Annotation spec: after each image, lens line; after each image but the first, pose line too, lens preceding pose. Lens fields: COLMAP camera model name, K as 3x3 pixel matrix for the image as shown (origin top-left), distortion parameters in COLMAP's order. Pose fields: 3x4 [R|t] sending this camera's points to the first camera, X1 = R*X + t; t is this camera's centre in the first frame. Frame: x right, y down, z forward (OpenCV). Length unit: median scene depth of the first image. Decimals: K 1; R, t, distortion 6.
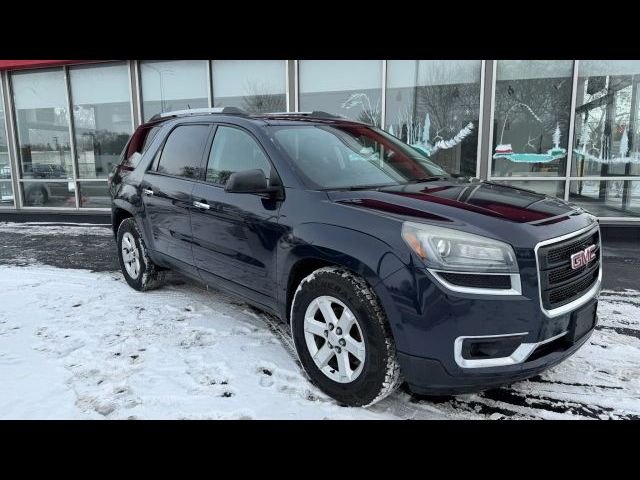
lens RADIAL K [[455.5, 0, 318.8], [0, 455.5, 244.3], [0, 0, 1]] dist [0.051331, -0.074249]
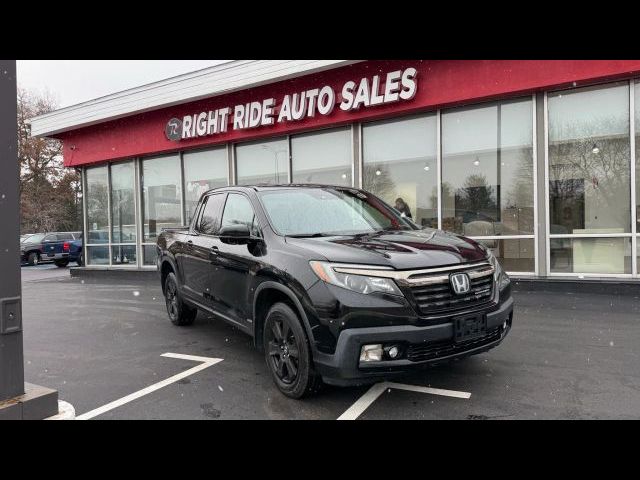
lens RADIAL K [[455.5, 0, 316.3], [0, 455.5, 246.4], [0, 0, 1]] dist [0.051331, -0.074249]
pose [[0.971362, -0.010018, -0.237394, 0.116375], [-0.021869, 0.991100, -0.131309, 0.022331], [0.236597, 0.132741, 0.962498, -0.082768]]
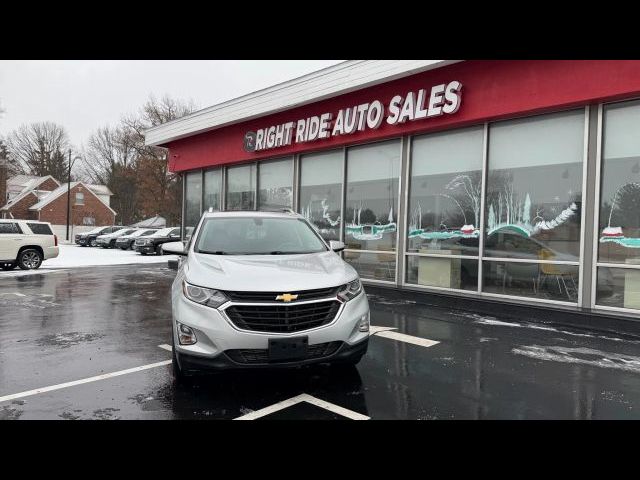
lens RADIAL K [[455.5, 0, 317.8], [0, 455.5, 245.9], [0, 0, 1]] dist [0.051331, -0.074249]
pose [[0.872356, 0.044232, -0.486866, 0.329958], [-0.116945, 0.985866, -0.119972, -0.005851], [0.474678, 0.161594, 0.865198, -0.043766]]
